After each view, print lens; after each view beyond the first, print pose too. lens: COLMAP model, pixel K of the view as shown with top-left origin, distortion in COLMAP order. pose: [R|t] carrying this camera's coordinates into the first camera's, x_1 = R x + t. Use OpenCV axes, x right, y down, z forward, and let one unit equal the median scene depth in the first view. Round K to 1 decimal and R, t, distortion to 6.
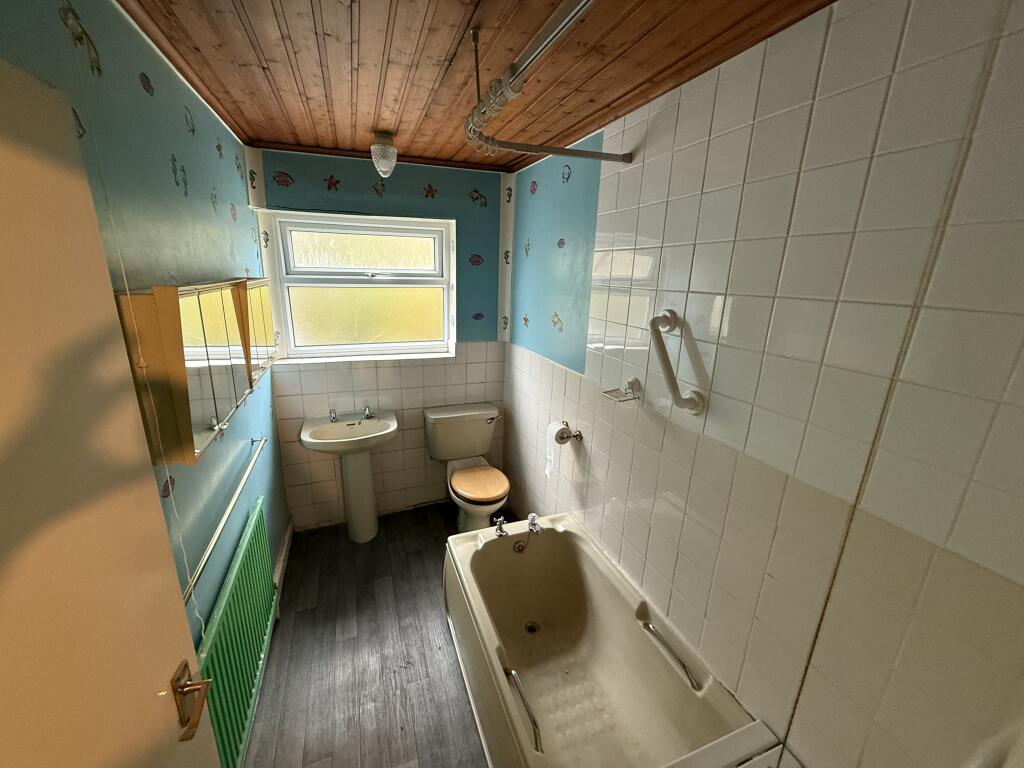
lens RADIAL K [[406.1, 0, 508.3], [0, 406.1, 383.6], [0, 0, 1]] dist [0.000944, 0.000092]
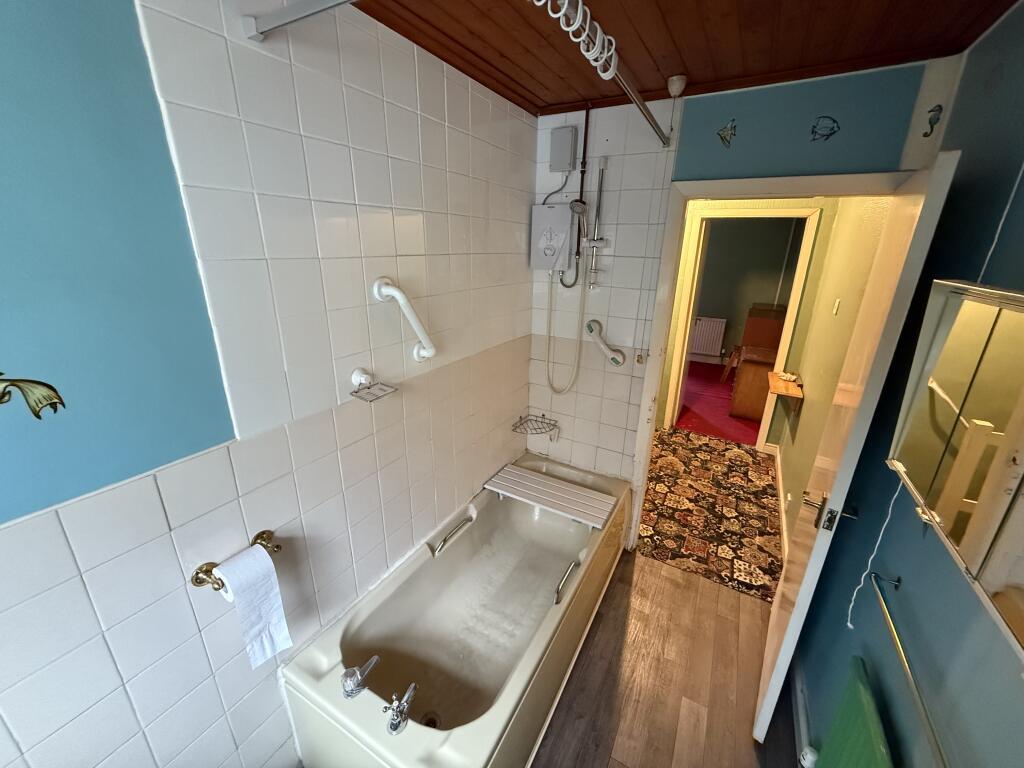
lens RADIAL K [[406.1, 0, 510.6], [0, 406.1, 383.3], [0, 0, 1]] dist [0.000944, 0.000092]
pose [[-0.644416, -0.288250, 0.708266, -0.470482], [0.164795, 0.852115, 0.496732, -0.345748], [-0.746707, 0.436821, -0.501614, 1.200704]]
